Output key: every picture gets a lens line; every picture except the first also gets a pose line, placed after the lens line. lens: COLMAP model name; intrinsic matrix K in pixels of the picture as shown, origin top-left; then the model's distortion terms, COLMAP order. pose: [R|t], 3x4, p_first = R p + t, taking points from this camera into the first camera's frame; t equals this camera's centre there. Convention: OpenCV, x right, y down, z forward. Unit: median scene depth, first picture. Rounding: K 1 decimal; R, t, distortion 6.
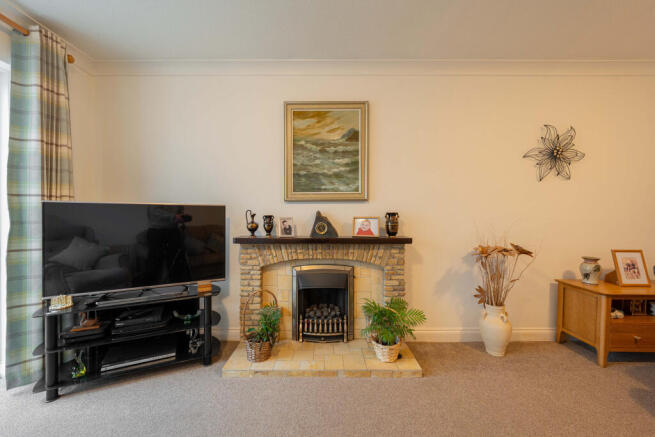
lens RADIAL K [[254.5, 0, 326.8], [0, 254.5, 215.9], [0, 0, 1]] dist [0.002105, -0.000518]
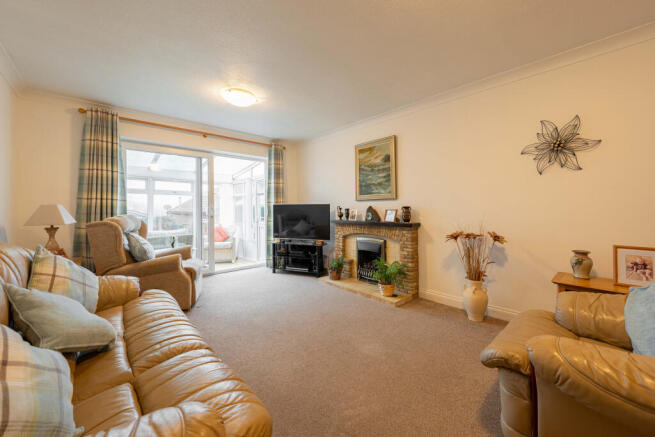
lens RADIAL K [[254.5, 0, 333.5], [0, 254.5, 206.9], [0, 0, 1]] dist [0.002105, -0.000518]
pose [[0.681936, -0.009499, -0.731350, 1.065101], [0.001954, 0.999936, -0.011165, 0.004681], [0.731409, 0.006185, 0.681911, -0.339905]]
